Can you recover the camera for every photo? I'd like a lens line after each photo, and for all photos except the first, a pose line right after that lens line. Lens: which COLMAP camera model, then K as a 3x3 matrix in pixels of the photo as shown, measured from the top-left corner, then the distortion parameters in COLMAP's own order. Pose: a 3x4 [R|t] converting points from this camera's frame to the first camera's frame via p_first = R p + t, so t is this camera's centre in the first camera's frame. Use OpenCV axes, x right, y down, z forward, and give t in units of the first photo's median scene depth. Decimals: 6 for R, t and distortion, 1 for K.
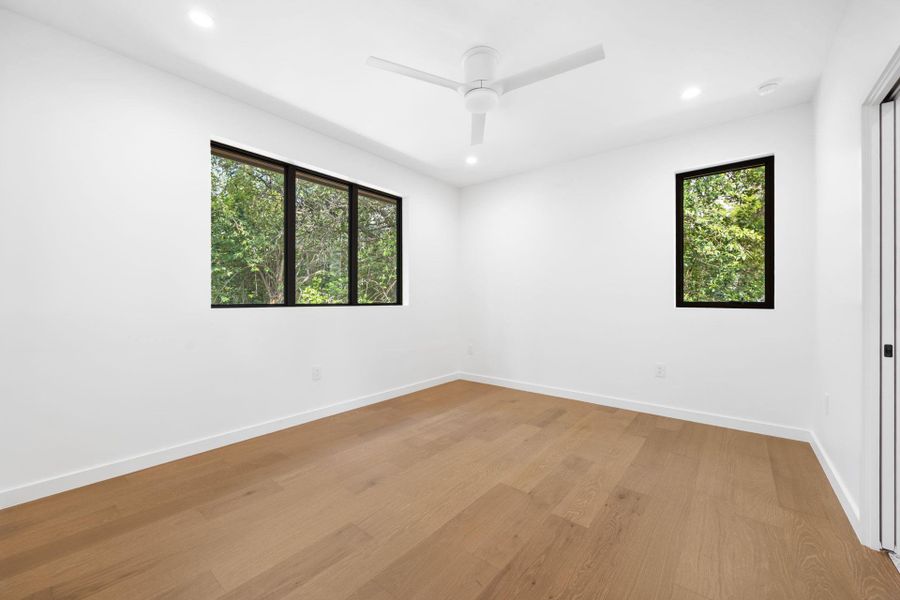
lens RADIAL K [[348.5, 0, 450.0], [0, 348.5, 300.0], [0, 0, 1]] dist [-0.000564, -0.000073]
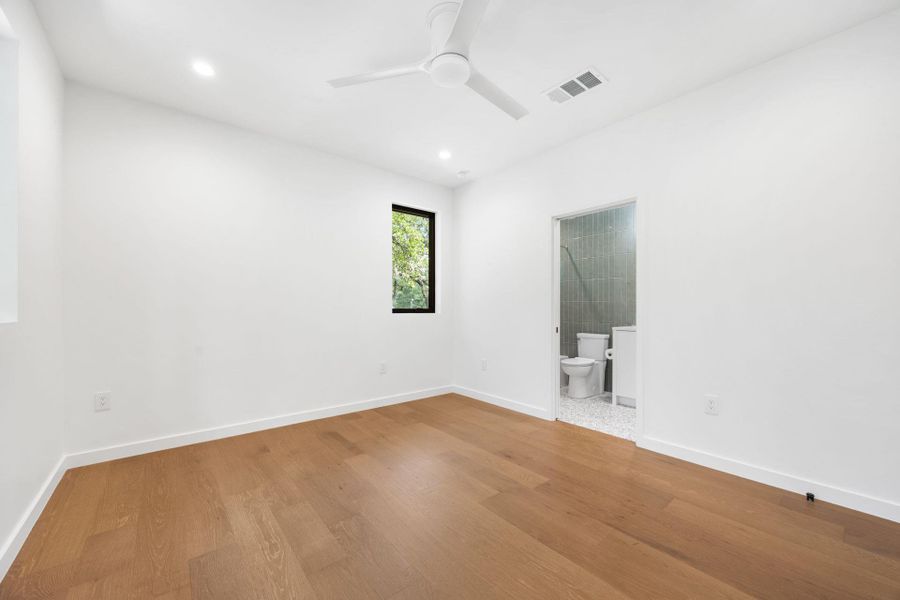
lens RADIAL K [[350.3, 0, 438.0], [0, 350.3, 306.0], [0, 0, 1]] dist [-0.000794, -0.000066]
pose [[0.214198, 0.000838, 0.976790, -0.564589], [-0.001755, 0.999998, -0.000473, -0.004071], [-0.976789, -0.001613, 0.214199, 0.638649]]
